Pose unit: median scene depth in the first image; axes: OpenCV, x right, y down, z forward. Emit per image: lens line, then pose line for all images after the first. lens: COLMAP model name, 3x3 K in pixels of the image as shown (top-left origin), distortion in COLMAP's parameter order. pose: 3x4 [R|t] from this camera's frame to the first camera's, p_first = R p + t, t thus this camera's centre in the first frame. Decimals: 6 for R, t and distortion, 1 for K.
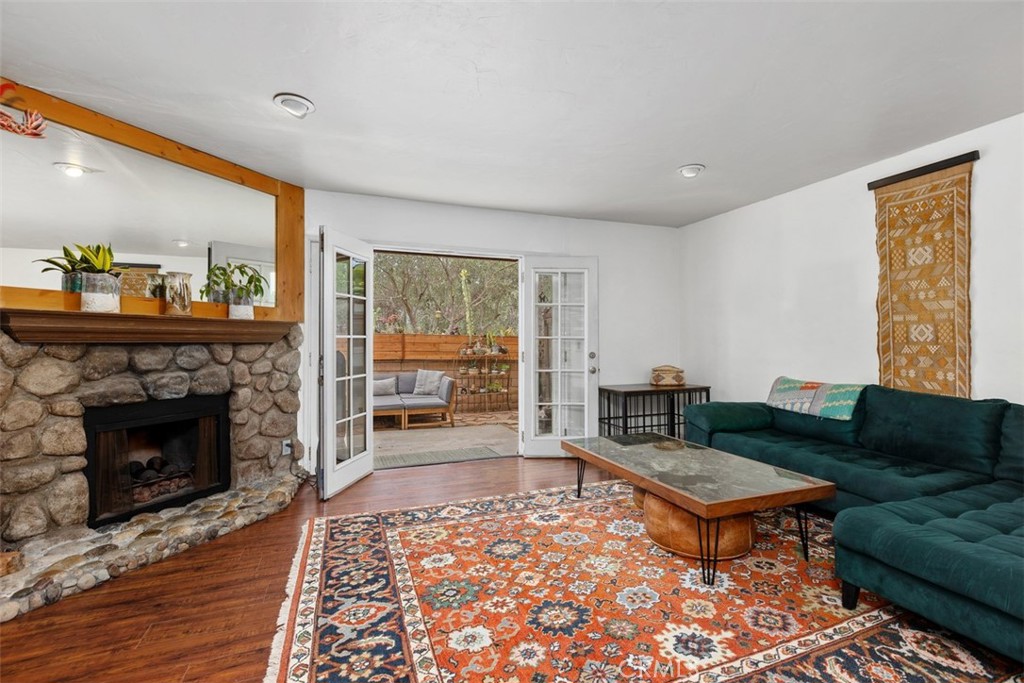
lens RADIAL K [[459.3, 0, 520.5], [0, 459.3, 336.1], [0, 0, 1]] dist [0.005224, -0.000564]
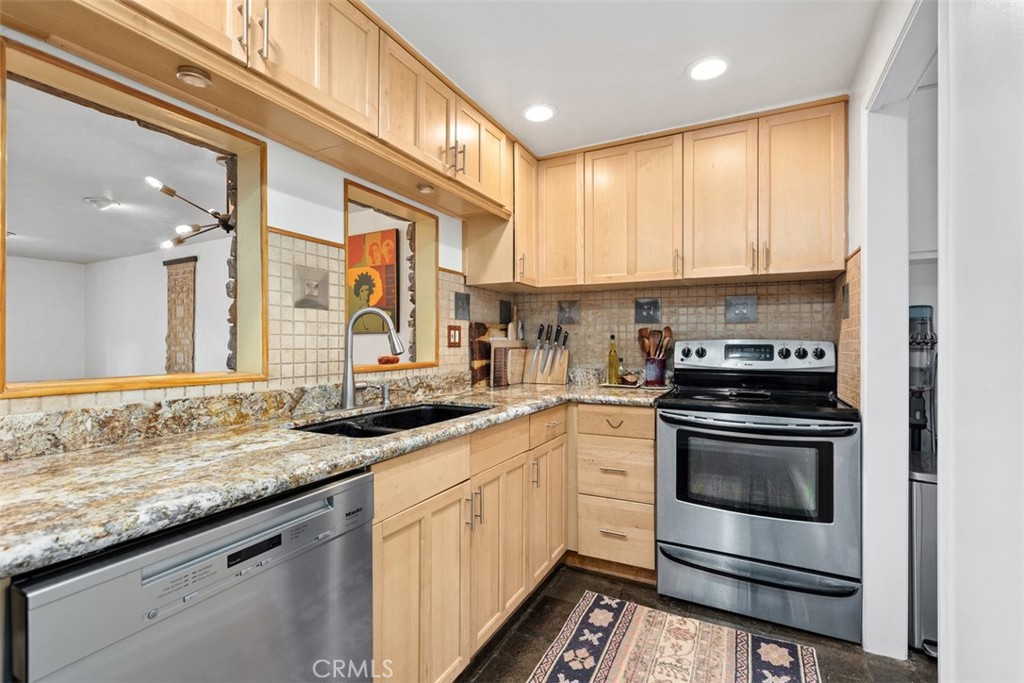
lens RADIAL K [[459.3, 0, 508.6], [0, 459.3, 341.9], [0, 0, 1]] dist [0.005224, -0.000564]
pose [[0.748998, 0.002486, 0.662568, 0.665807], [0.000138, 0.999992, -0.003907, -0.058488], [-0.662572, 0.003017, 0.748992, -1.047510]]
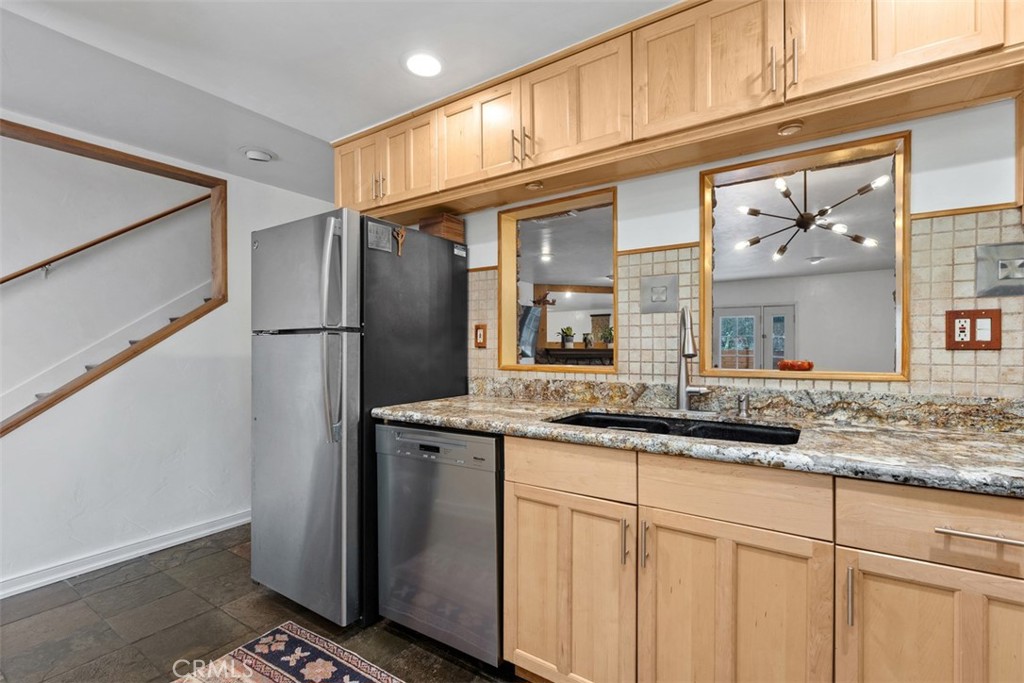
lens RADIAL K [[459.3, 0, 521.0], [0, 459.3, 348.0], [0, 0, 1]] dist [0.005224, -0.000564]
pose [[0.591675, 0.000958, -0.806176, 1.236251], [0.003909, 0.999984, 0.004058, -0.057798], [0.806167, -0.005552, 0.591662, -0.978300]]
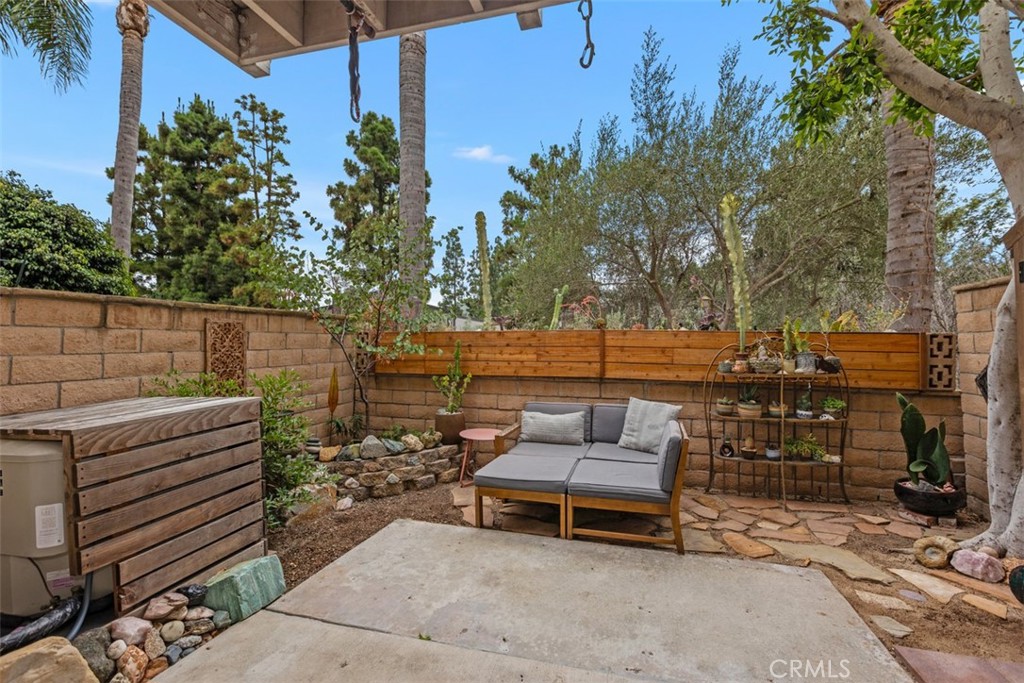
lens RADIAL K [[459.3, 0, 538.7], [0, 459.3, 343.7], [0, 0, 1]] dist [0.005224, -0.000564]
pose [[0.817049, 0.000030, -0.576568, -0.029520], [0.007935, 0.999905, 0.011296, 0.013636], [0.576514, -0.013805, 0.816971, 1.427267]]
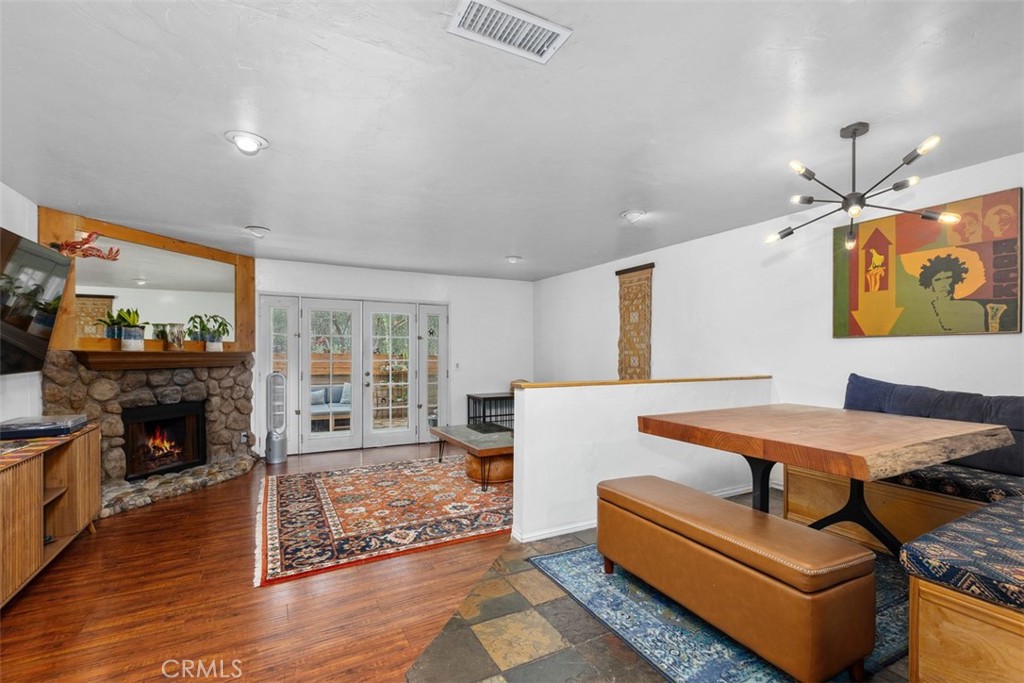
lens RADIAL K [[459.3, 0, 520.0], [0, 459.3, 354.2], [0, 0, 1]] dist [0.005224, -0.000564]
pose [[0.991572, 0.002206, 0.129535, 0.213143], [-0.003990, 0.999901, 0.013512, -0.056830], [-0.129493, -0.013914, 0.991483, -0.692499]]
